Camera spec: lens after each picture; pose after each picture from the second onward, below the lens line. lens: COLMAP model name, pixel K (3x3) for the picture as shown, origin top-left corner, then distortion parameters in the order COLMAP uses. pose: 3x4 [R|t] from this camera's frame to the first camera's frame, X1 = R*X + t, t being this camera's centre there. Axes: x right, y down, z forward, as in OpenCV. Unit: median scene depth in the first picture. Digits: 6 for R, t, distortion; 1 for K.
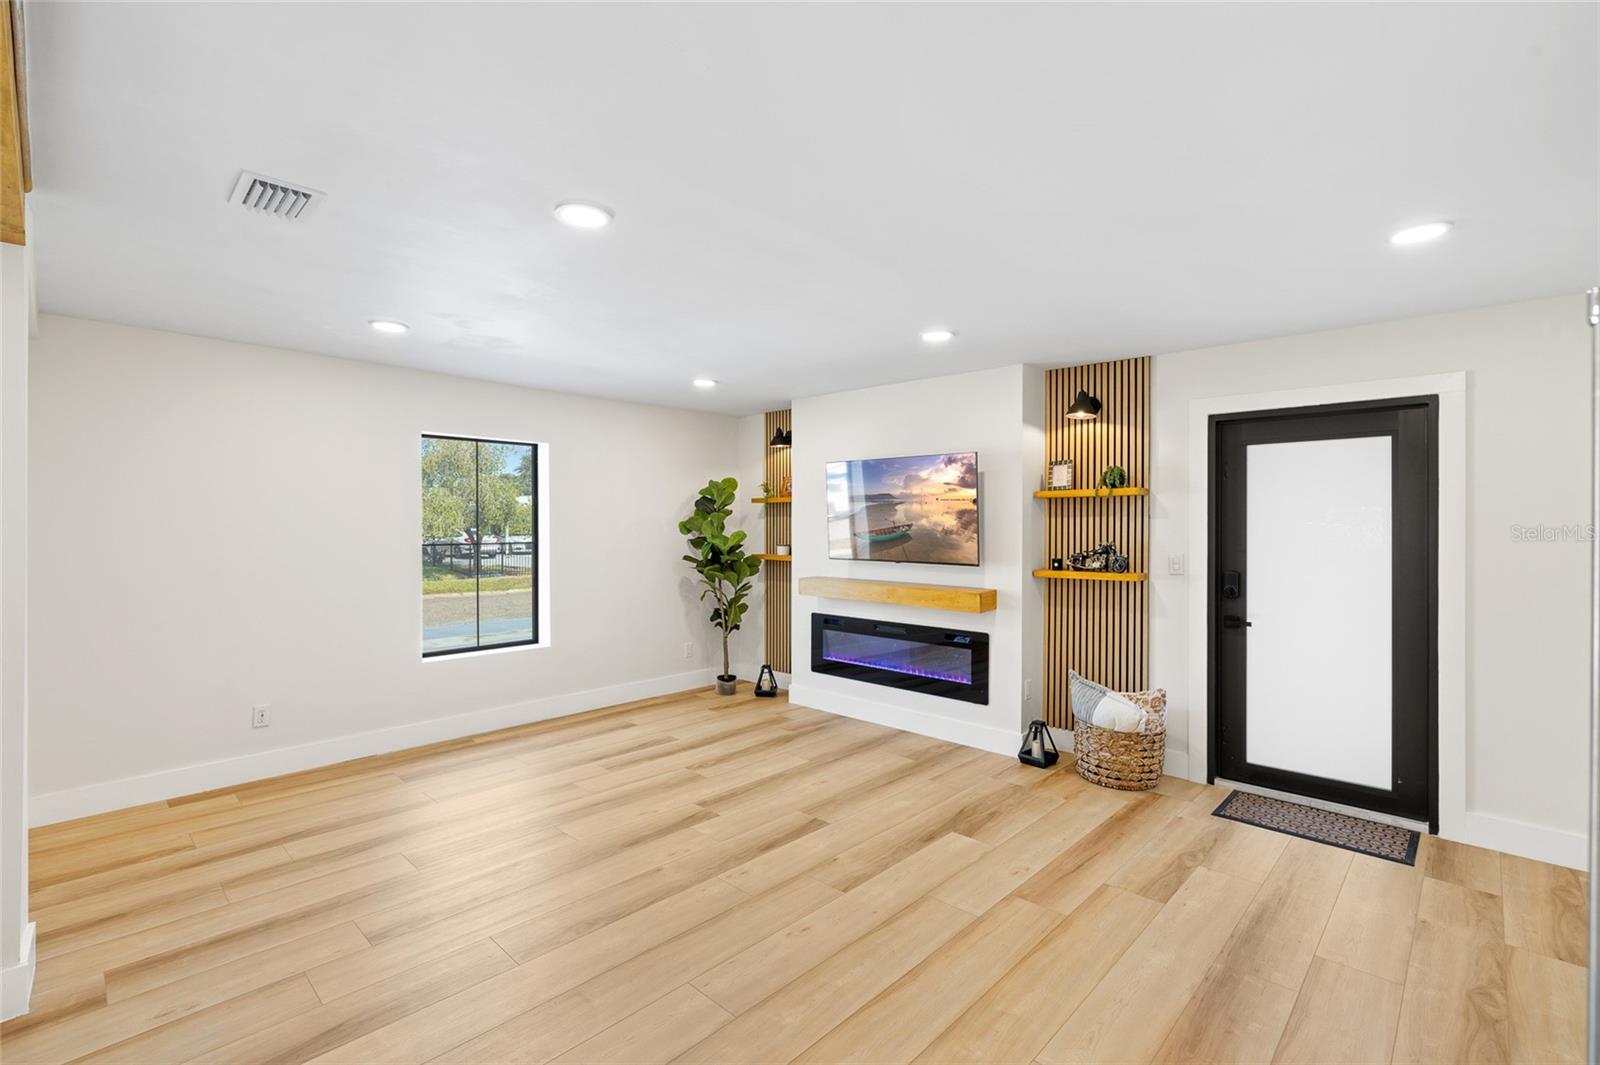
lens RADIAL K [[715.6, 0, 799.3], [0, 715.6, 527.3], [0, 0, 1]] dist [-0.005642, 0.000128]
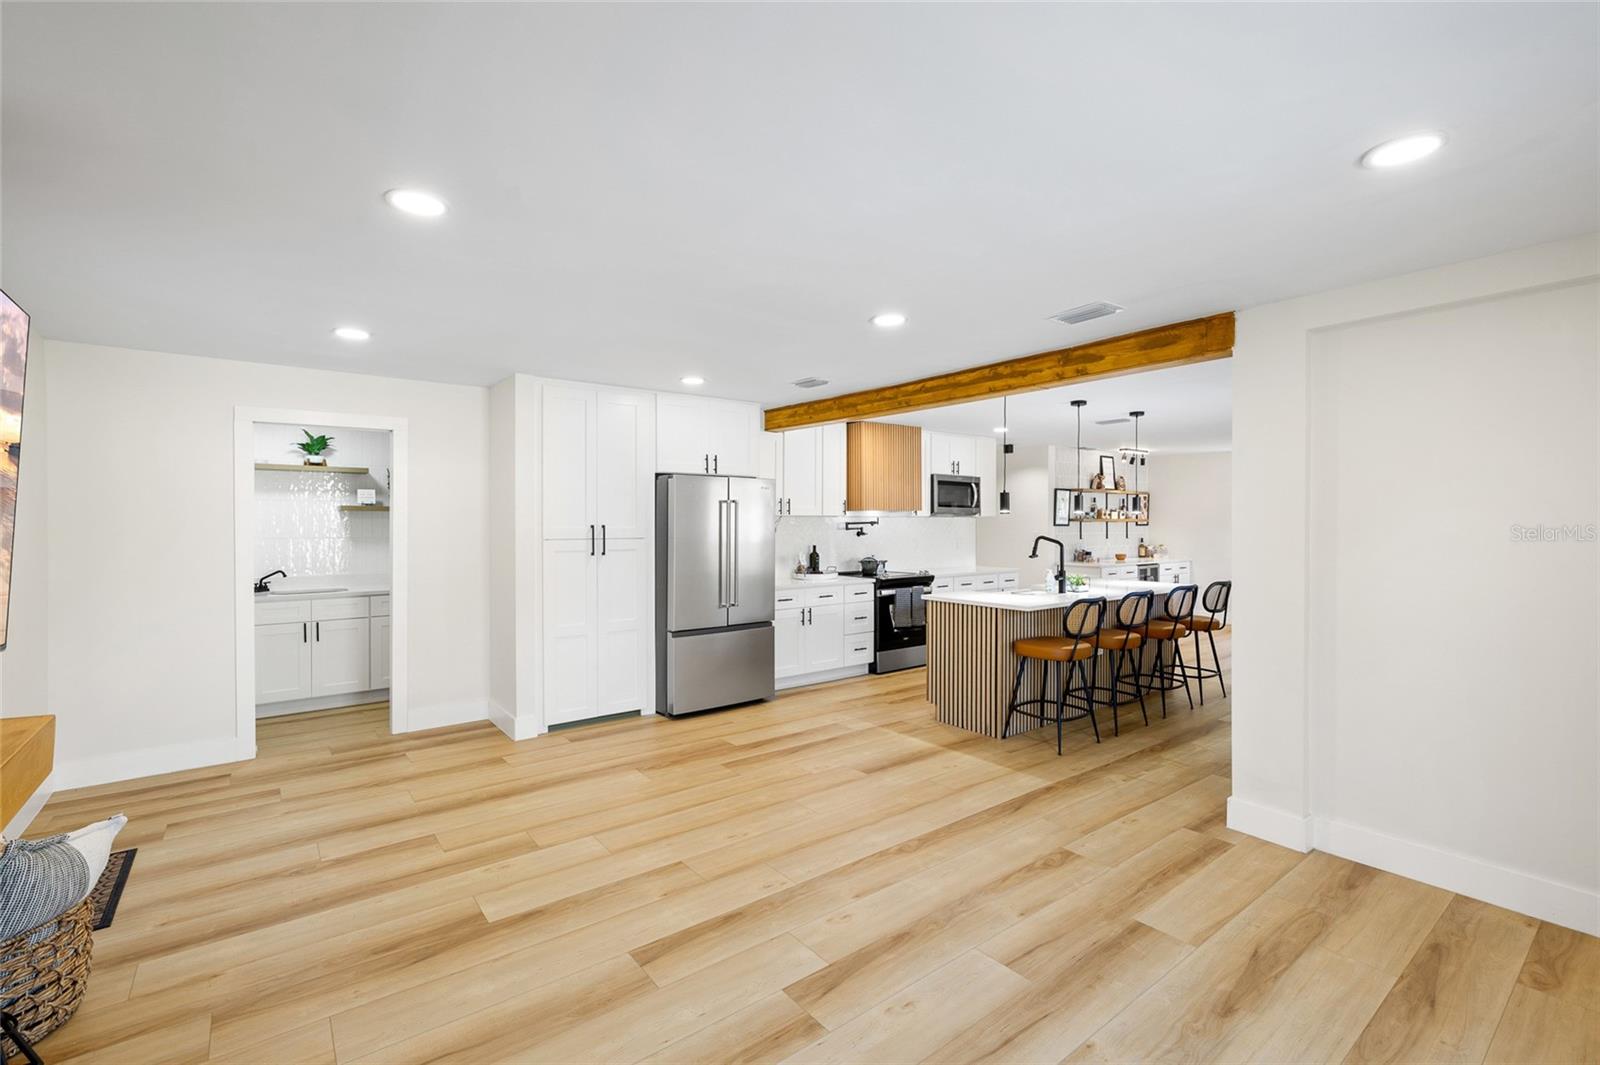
lens RADIAL K [[709.0, 0, 799.9], [0, 709.0, 525.2], [0, 0, 1]] dist [-0.008504, 0.003577]
pose [[-0.988764, -0.003437, 0.149442, -0.171985], [-0.001643, 0.999925, 0.012122, -0.009019], [-0.149473, 0.011740, -0.988696, 1.271411]]
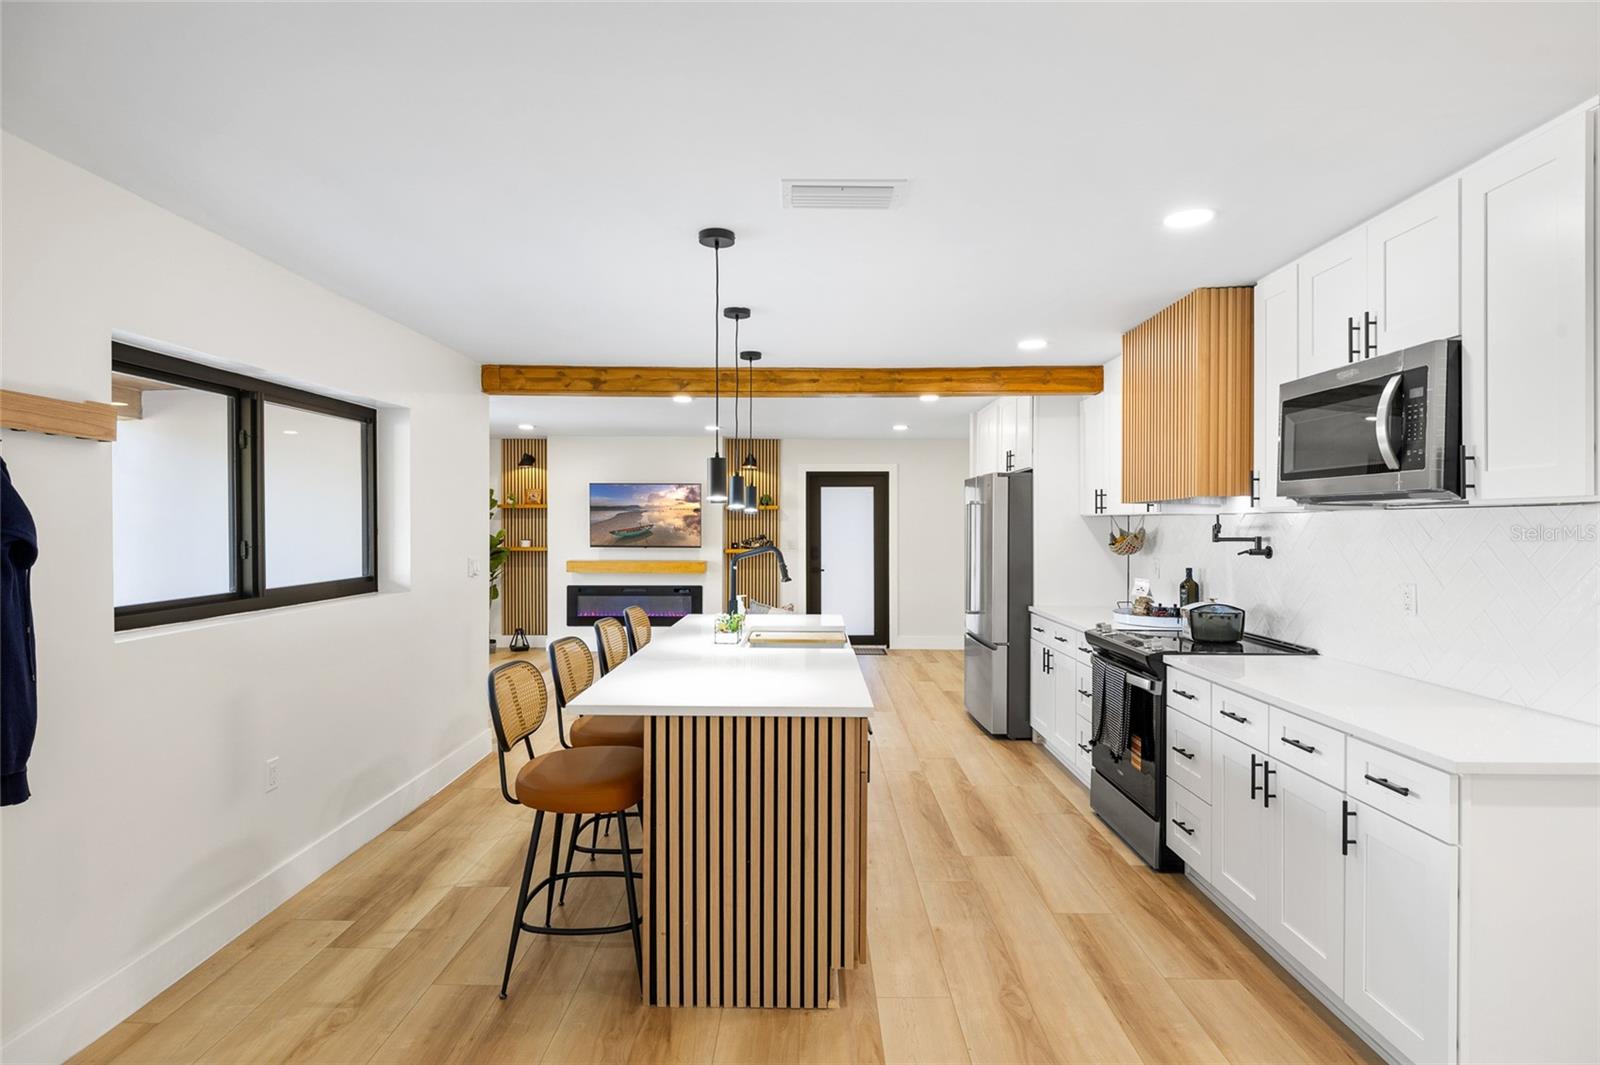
lens RADIAL K [[843.8, 0, 799.2], [0, 843.8, 524.6], [0, 0, 1]] dist [0.001149, 0.000234]
pose [[0.731848, -0.001333, 0.681466, -1.005431], [0.003931, 0.999990, -0.002266, 0.002921], [-0.681456, 0.004337, 0.731846, -0.707554]]
